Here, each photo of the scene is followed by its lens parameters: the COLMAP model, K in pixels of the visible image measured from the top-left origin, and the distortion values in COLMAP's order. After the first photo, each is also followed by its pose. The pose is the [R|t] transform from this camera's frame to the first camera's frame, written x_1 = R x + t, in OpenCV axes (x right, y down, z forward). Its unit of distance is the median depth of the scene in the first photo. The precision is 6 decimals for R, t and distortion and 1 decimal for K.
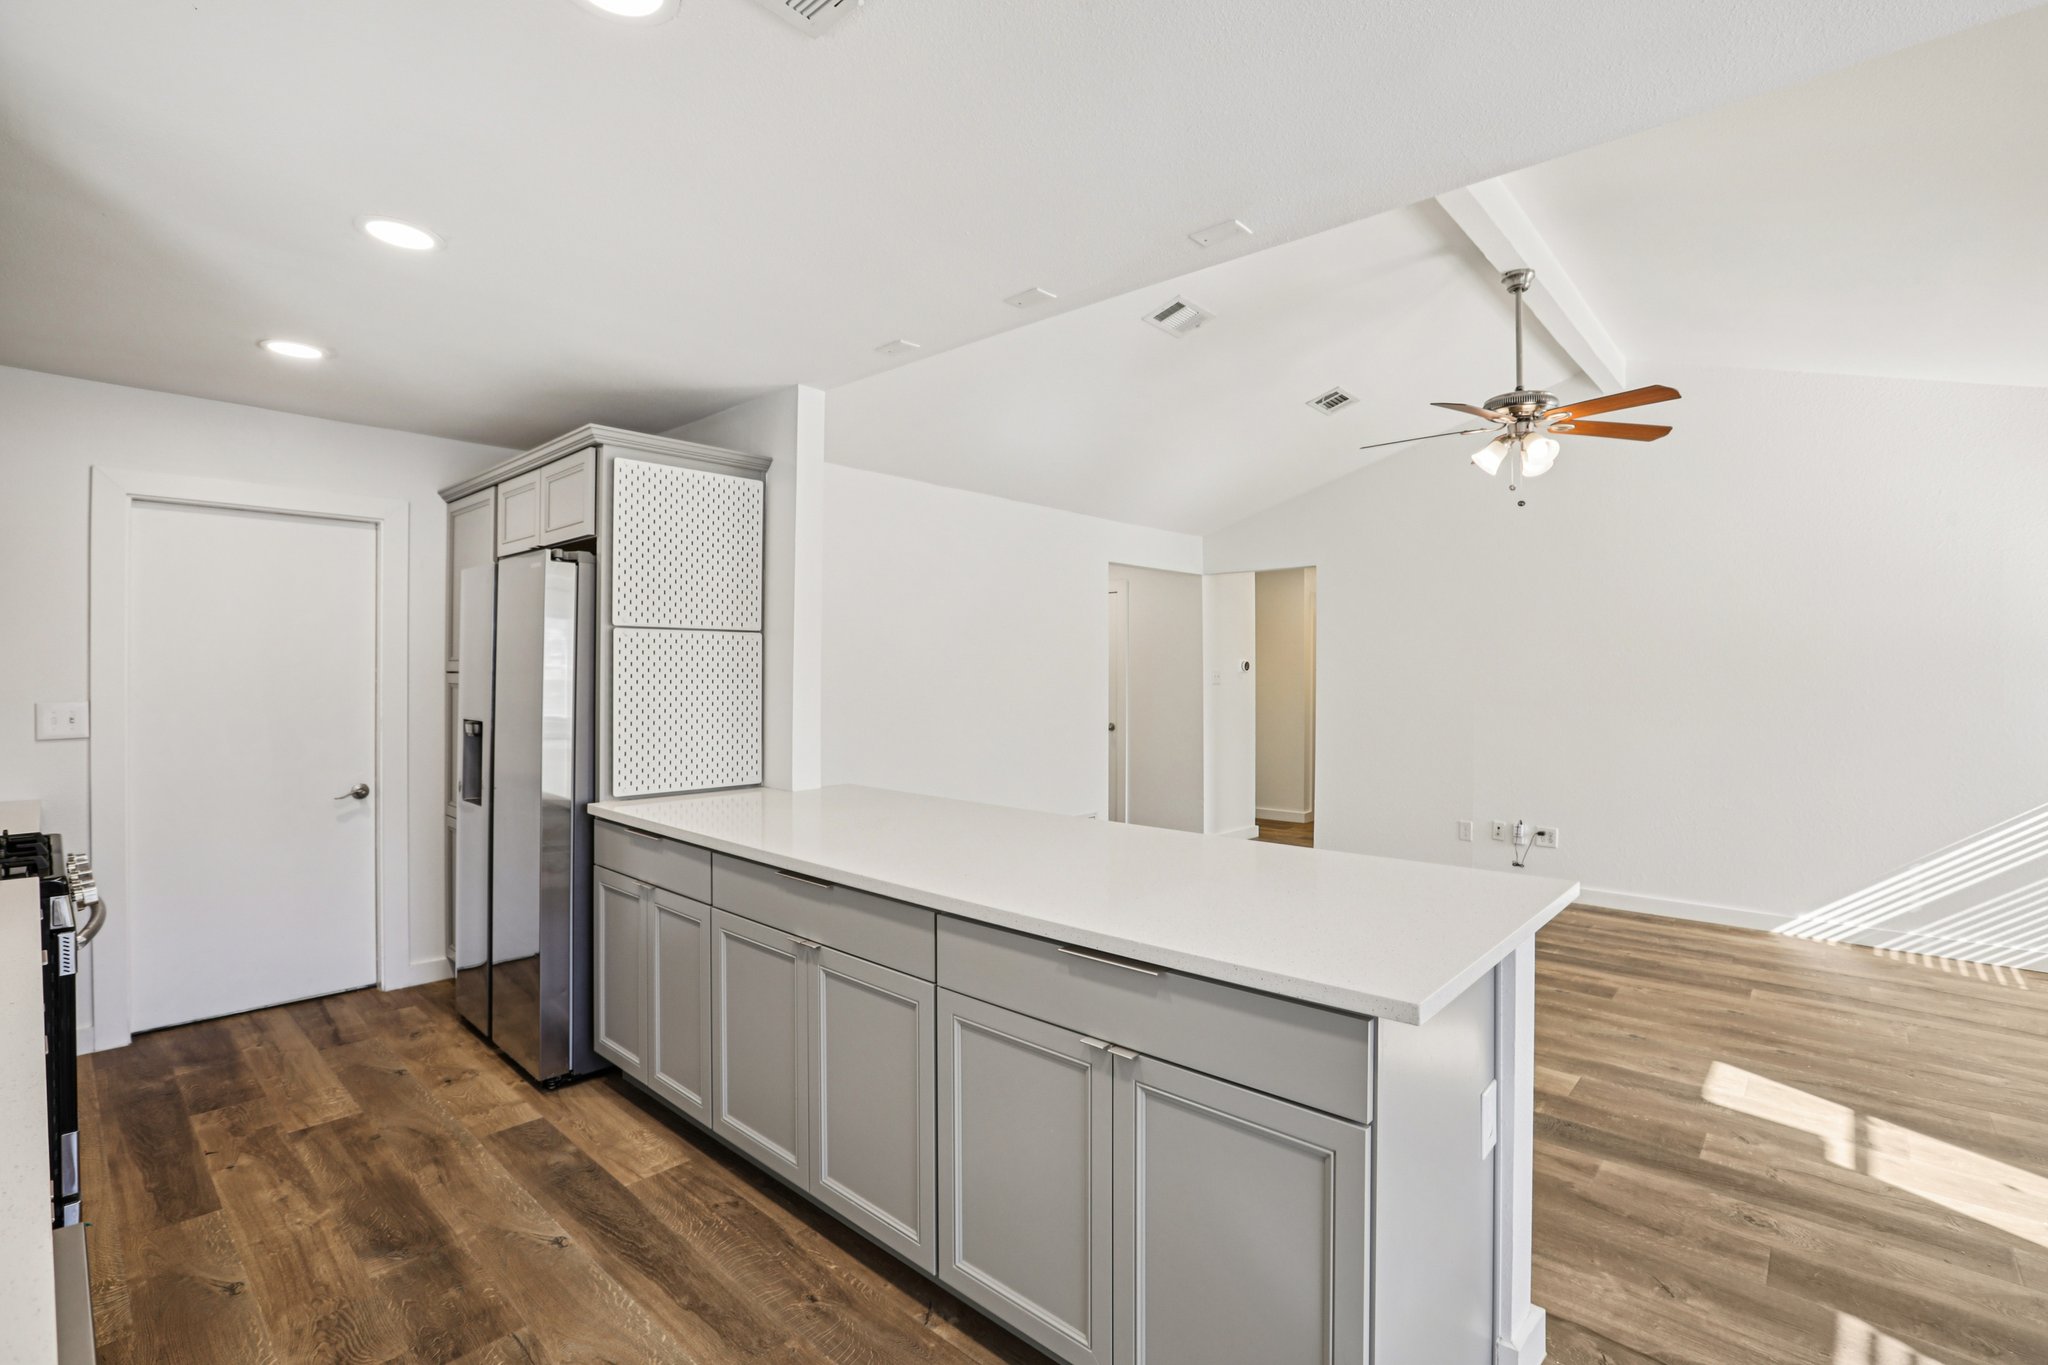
lens RADIAL K [[924.6, 0, 1041.4], [0, 924.6, 667.7], [0, 0, 1]] dist [-0.047192, 0.011384]
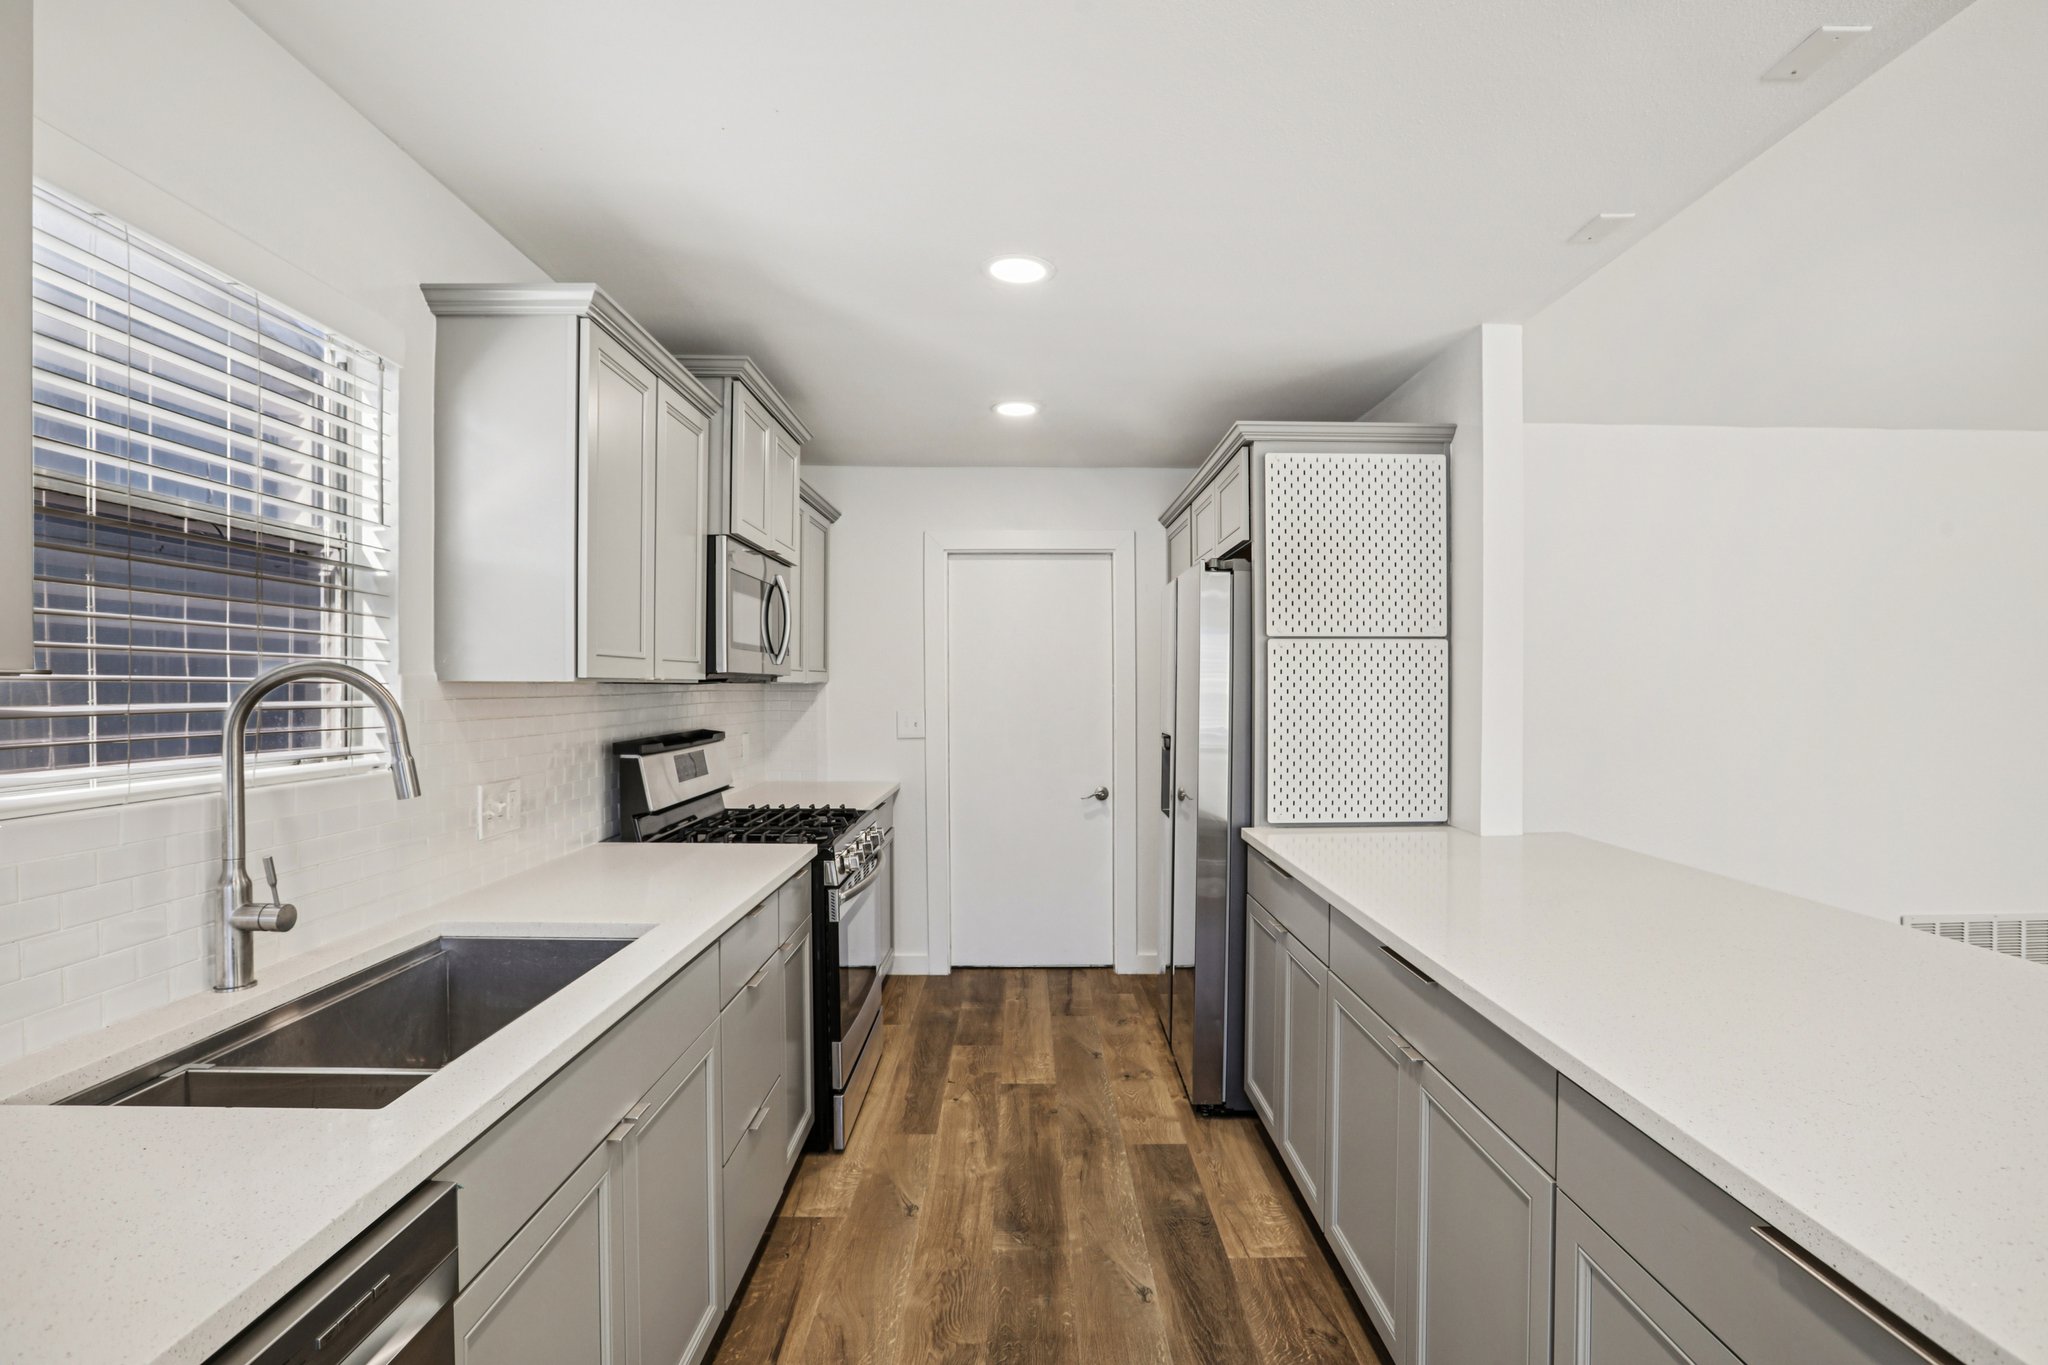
lens RADIAL K [[924.6, 0, 1039.5], [0, 924.6, 692.8], [0, 0, 1]] dist [-0.047192, 0.011384]
pose [[0.672950, 0.001793, -0.739686, 0.065069], [0.004825, 0.999965, 0.006813, 0.003192], [0.739673, -0.008153, 0.672918, 0.208995]]
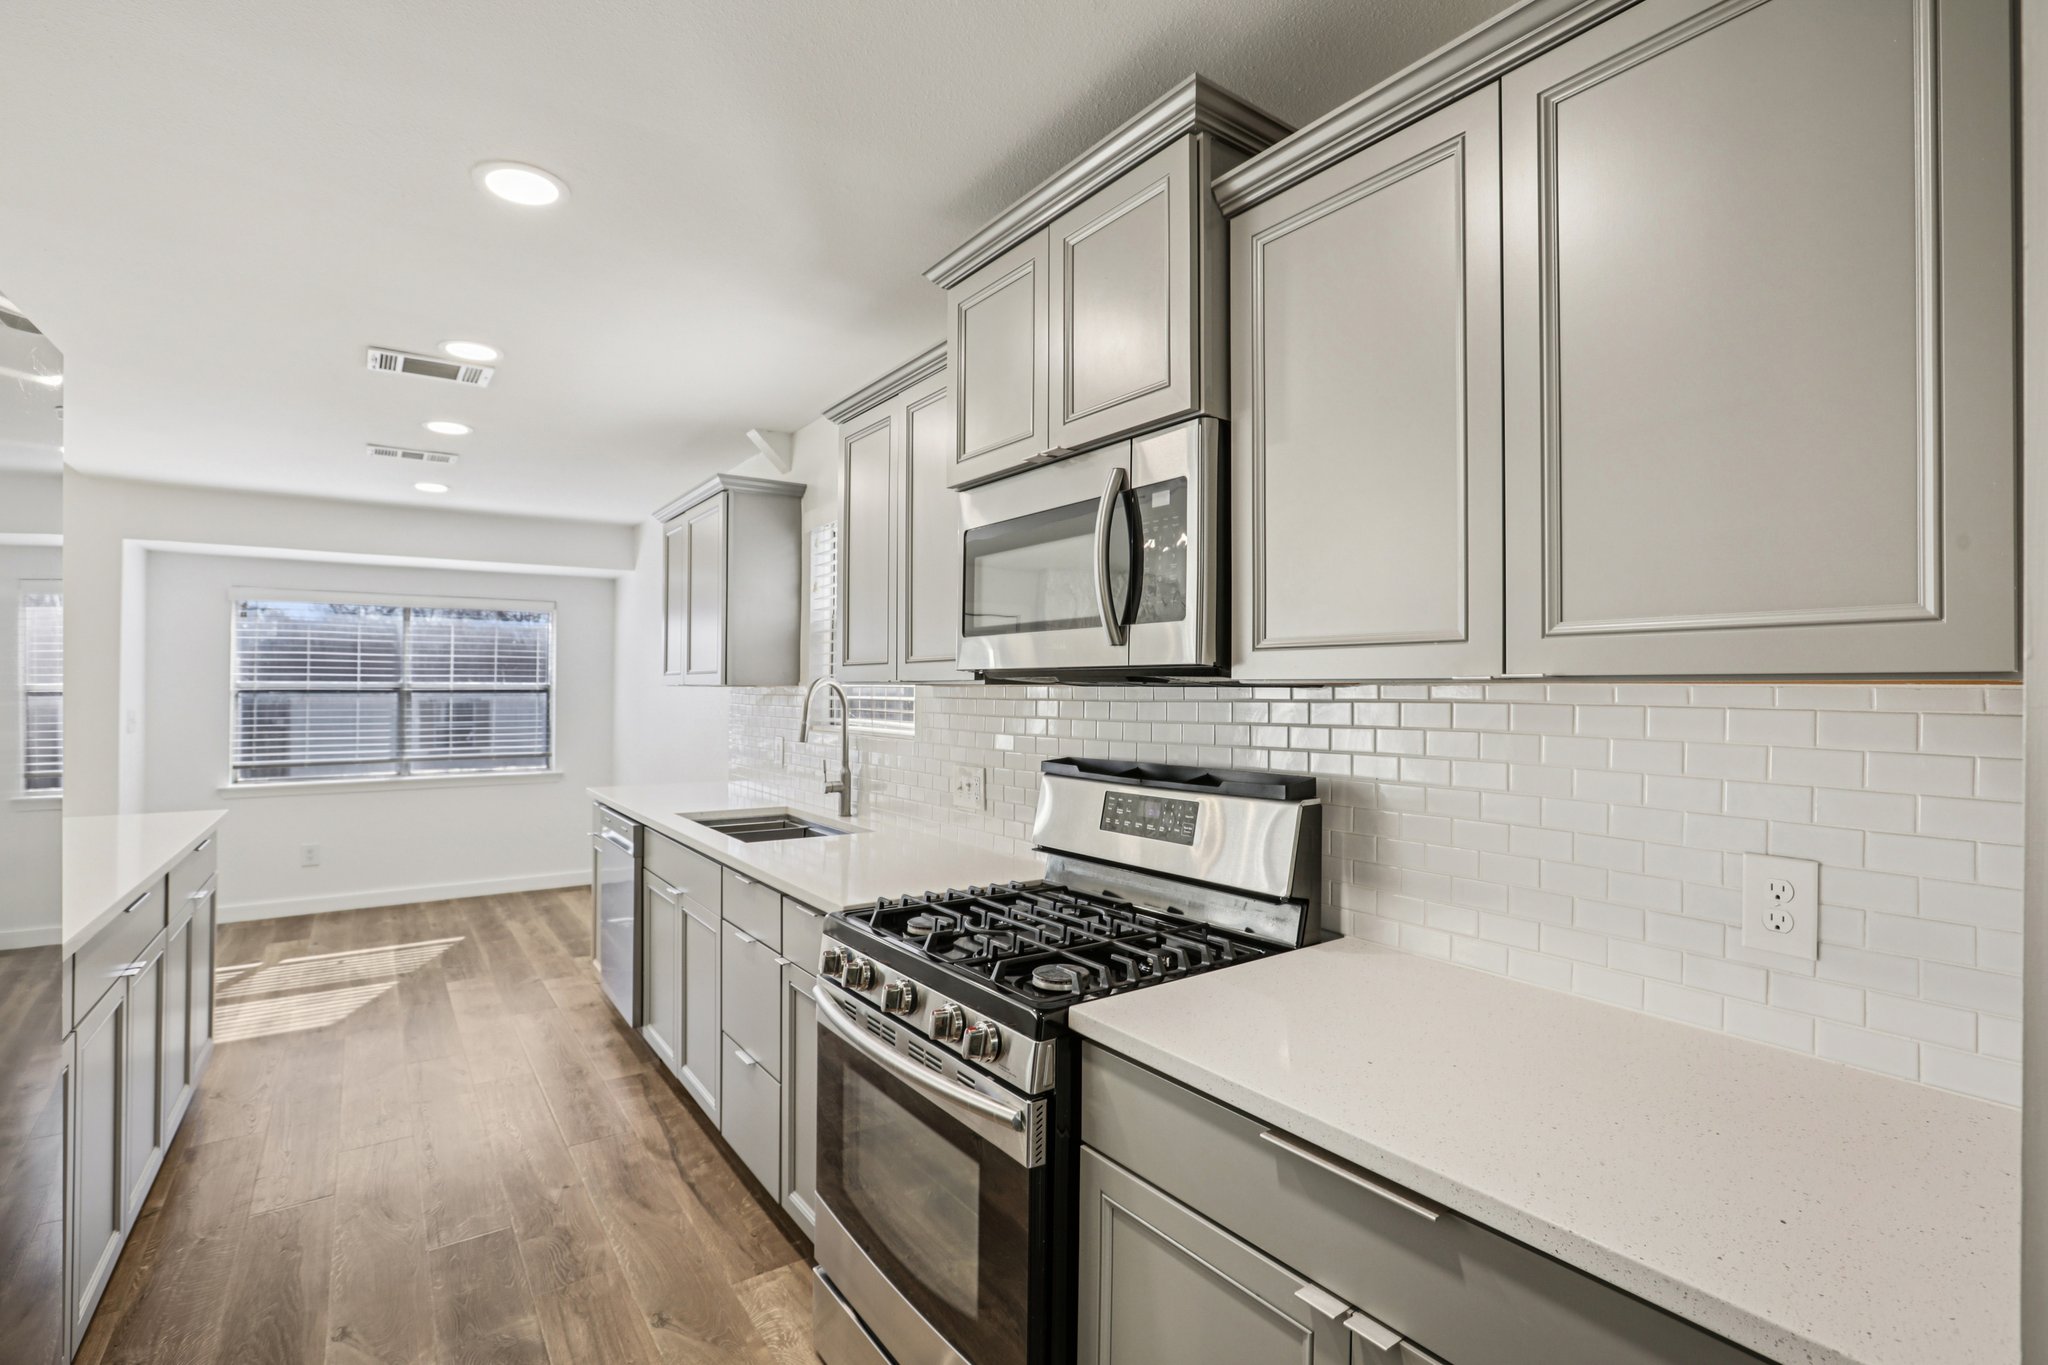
lens RADIAL K [[924.6, 0, 1041.9], [0, 924.6, 681.4], [0, 0, 1]] dist [-0.047192, 0.011384]
pose [[-0.977162, -0.000904, 0.212493, -1.015340], [-0.004342, 0.999867, -0.015713, 0.006693], [-0.212450, -0.016277, -0.977036, 1.251919]]
